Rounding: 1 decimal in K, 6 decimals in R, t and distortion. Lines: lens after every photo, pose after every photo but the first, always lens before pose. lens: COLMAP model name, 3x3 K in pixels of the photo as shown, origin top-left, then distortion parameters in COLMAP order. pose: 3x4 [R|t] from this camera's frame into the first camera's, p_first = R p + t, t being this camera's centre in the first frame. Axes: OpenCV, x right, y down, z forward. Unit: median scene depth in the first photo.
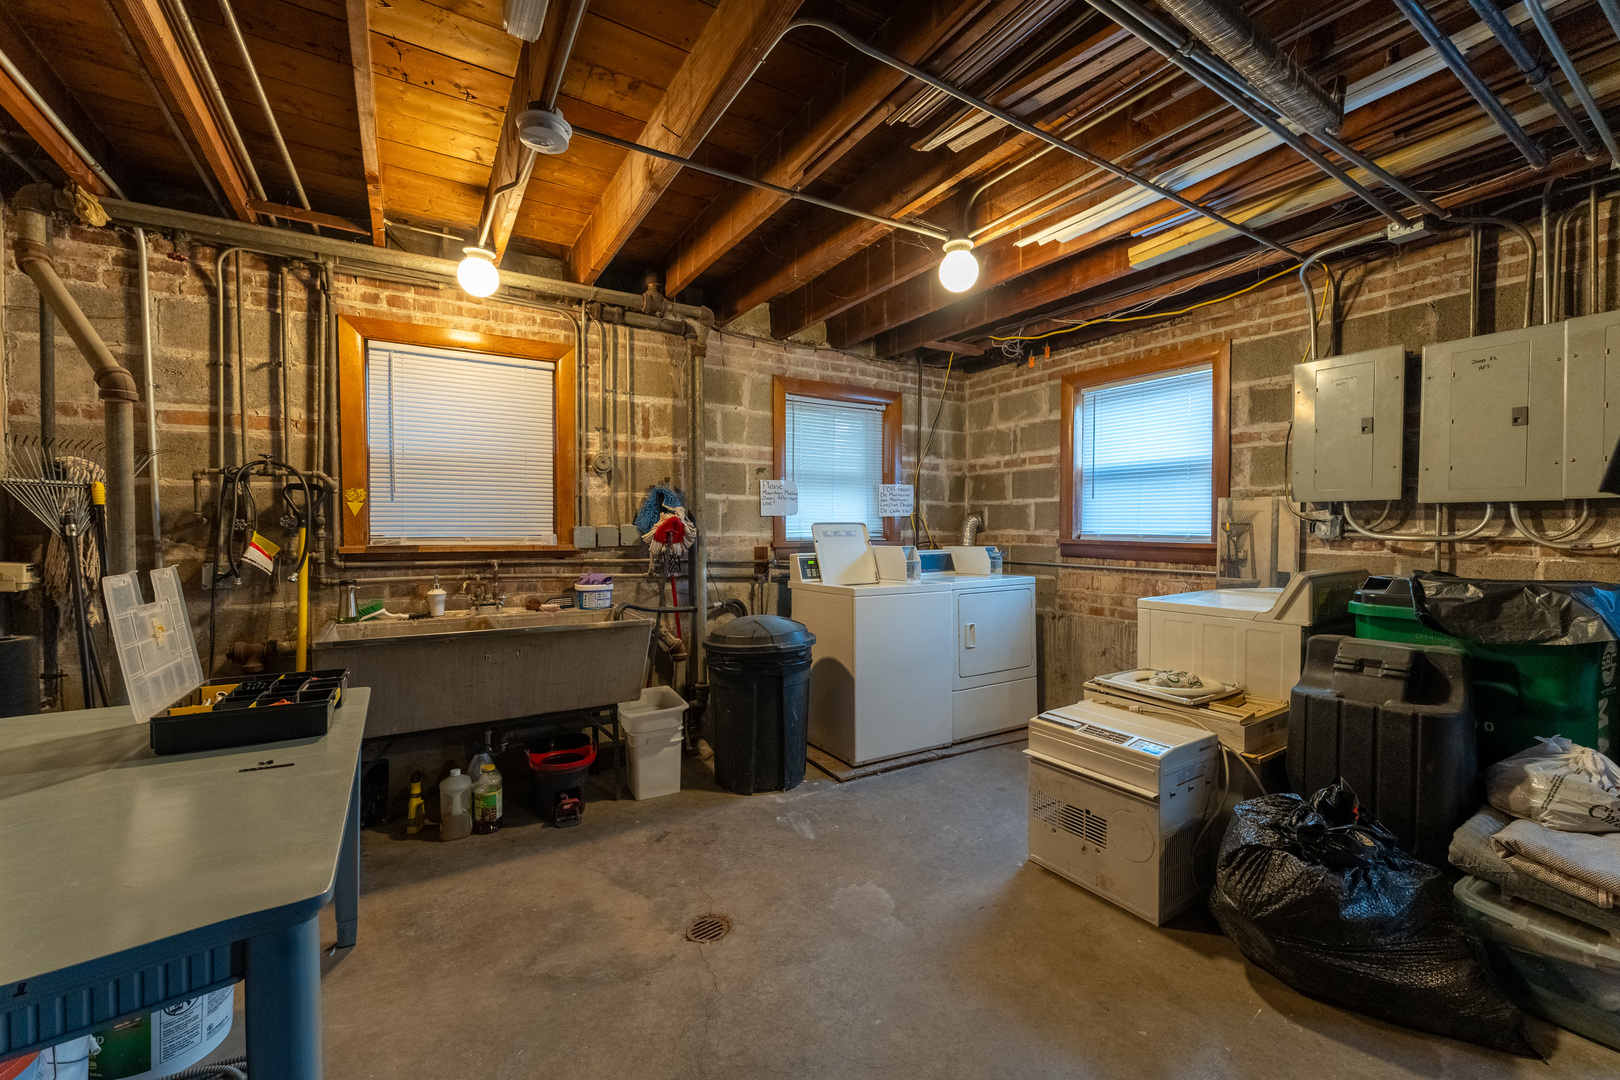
lens RADIAL K [[650.1, 0, 810.0], [0, 650.1, 540.0], [0, 0, 1]] dist [0.000519, 0.000079]
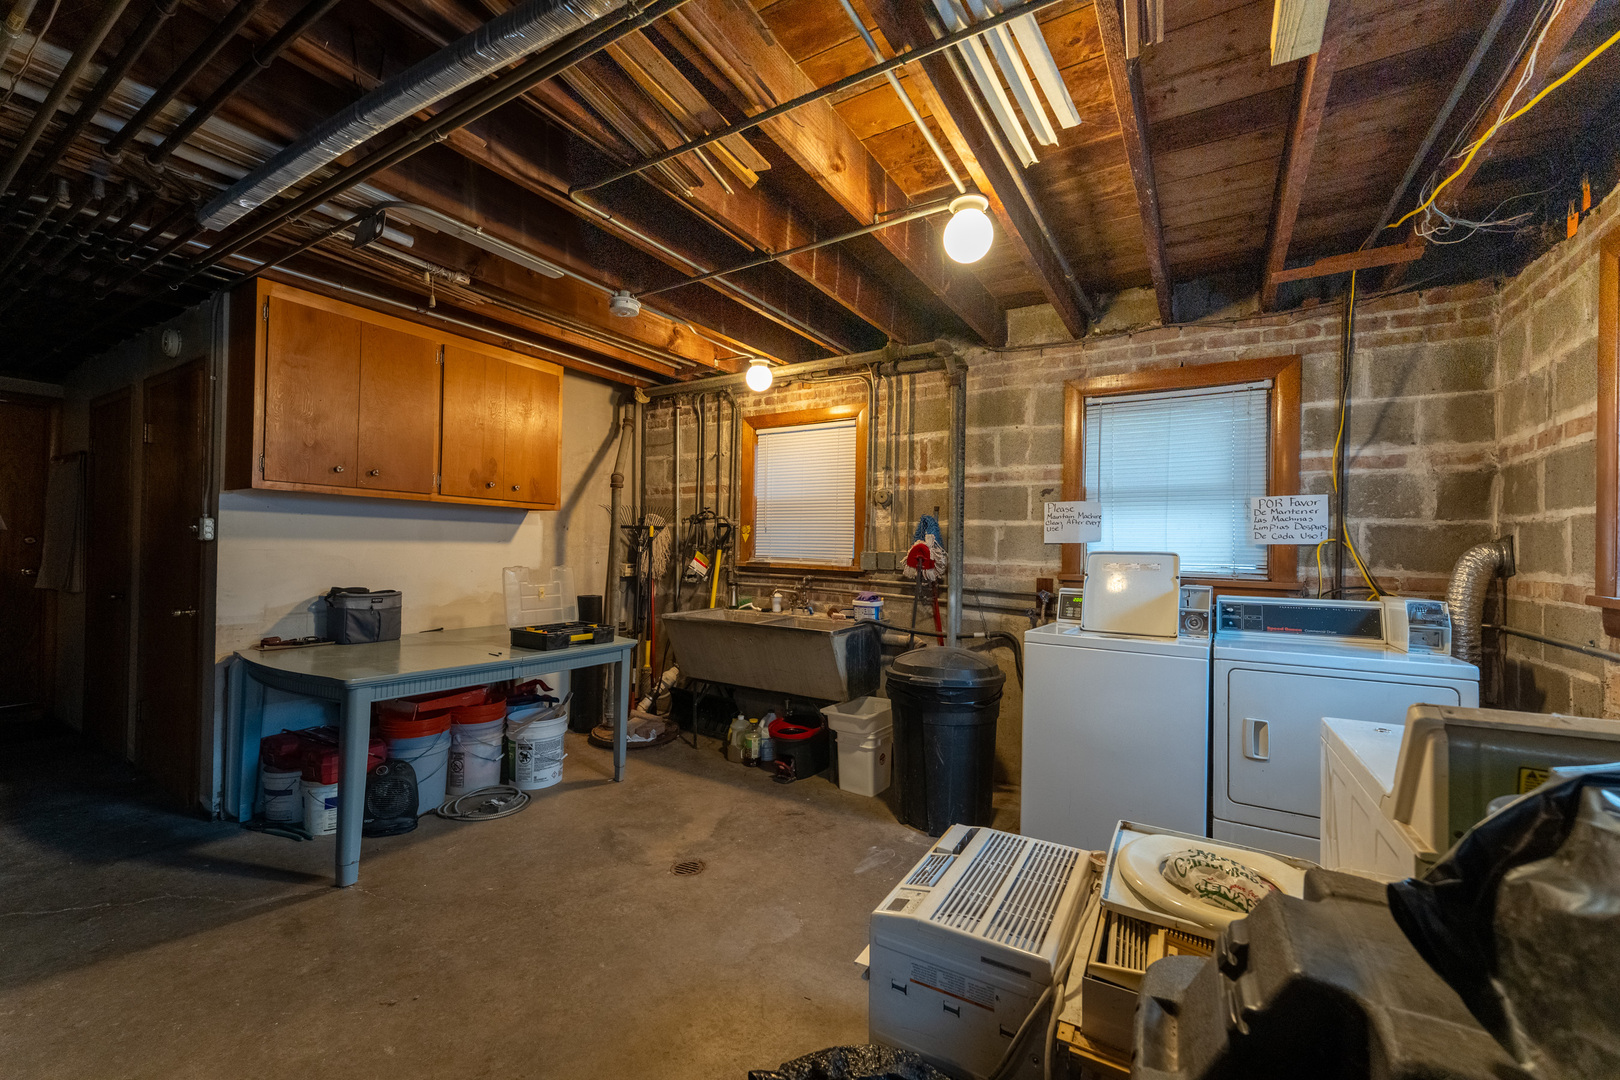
lens RADIAL K [[635.2, 0, 810.0], [0, 635.2, 540.0], [0, 0, 1]] dist [0.001831, -0.000153]
pose [[0.456969, -0.001549, -0.889481, 0.608256], [-0.034077, 0.999234, -0.019247, -0.015488], [0.888830, 0.039106, 0.456566, 0.356150]]
